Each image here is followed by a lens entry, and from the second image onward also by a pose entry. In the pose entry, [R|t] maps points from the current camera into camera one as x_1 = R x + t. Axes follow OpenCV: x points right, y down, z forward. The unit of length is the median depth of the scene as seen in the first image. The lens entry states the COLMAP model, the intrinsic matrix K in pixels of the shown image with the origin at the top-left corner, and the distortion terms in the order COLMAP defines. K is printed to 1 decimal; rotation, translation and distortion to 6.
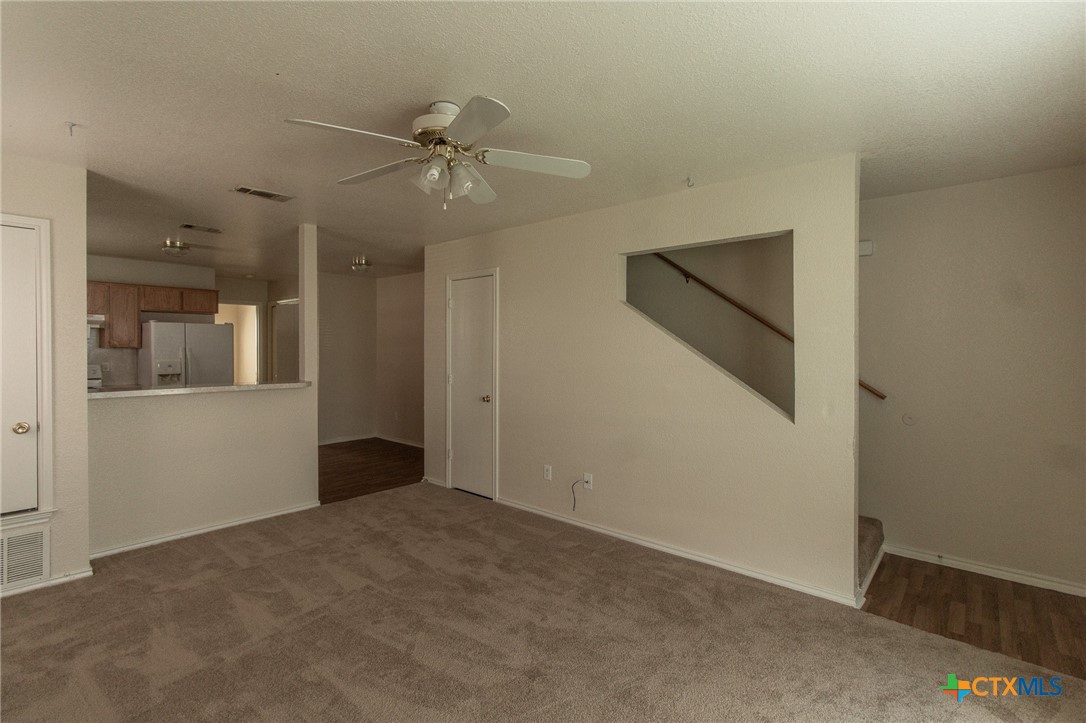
lens RADIAL K [[504.1, 0, 541.5], [0, 504.1, 350.5], [0, 0, 1]] dist [0.001292, 0.000600]
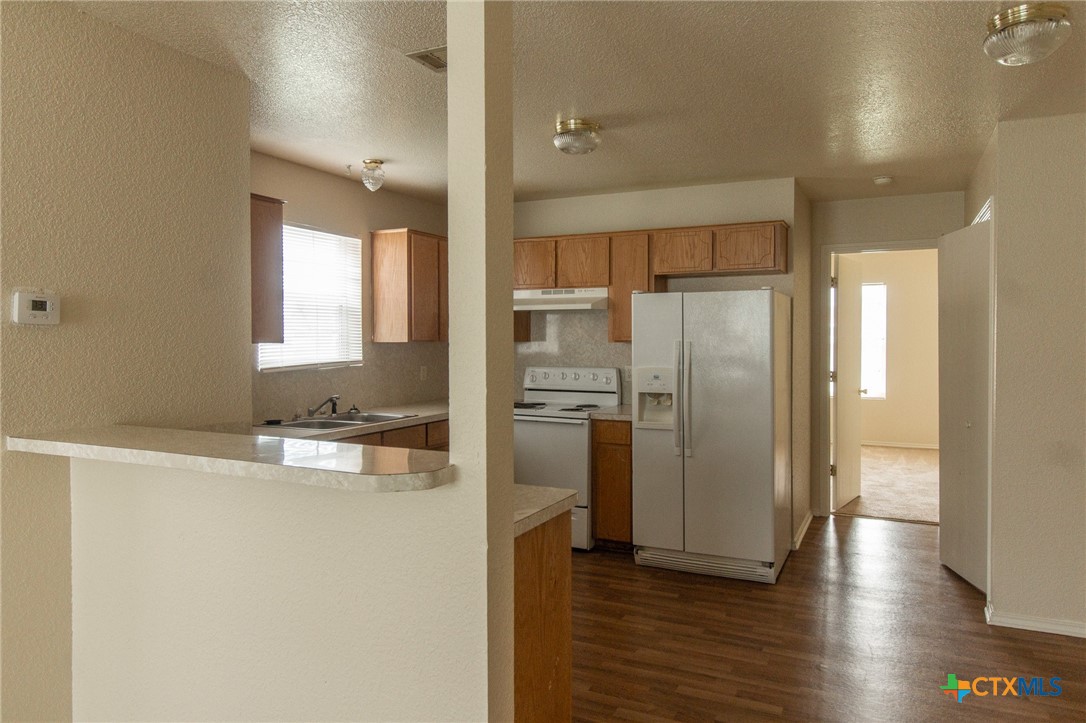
lens RADIAL K [[714.5, 0, 543.0], [0, 714.5, 361.5], [0, 0, 1]] dist [-0.003432, -0.002981]
pose [[0.263008, 0.027056, -0.964414, -0.087574], [-0.005184, 0.999632, 0.026630, -0.006361], [0.964780, -0.002004, 0.263051, 0.989479]]
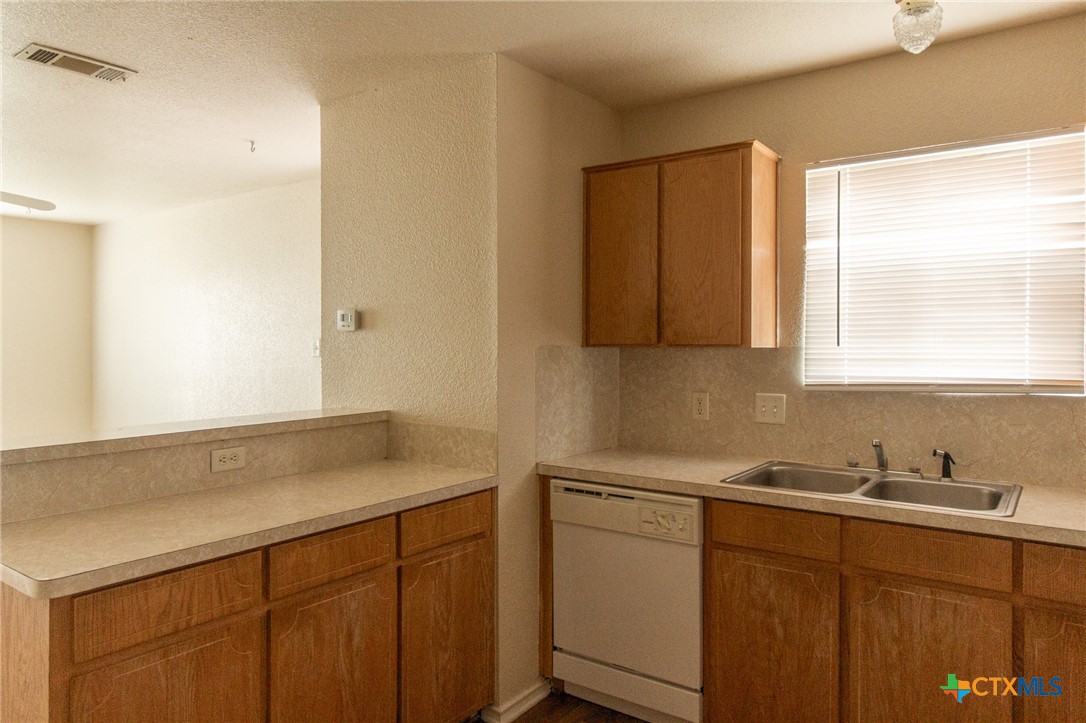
lens RADIAL K [[722.7, 0, 535.9], [0, 722.7, 350.5], [0, 0, 1]] dist [-0.001282, 0.000290]
pose [[-0.996766, -0.002369, -0.080325, -0.830118], [-0.003820, 0.999832, 0.017923, -0.011569], [0.080269, 0.018172, -0.996608, 1.539500]]
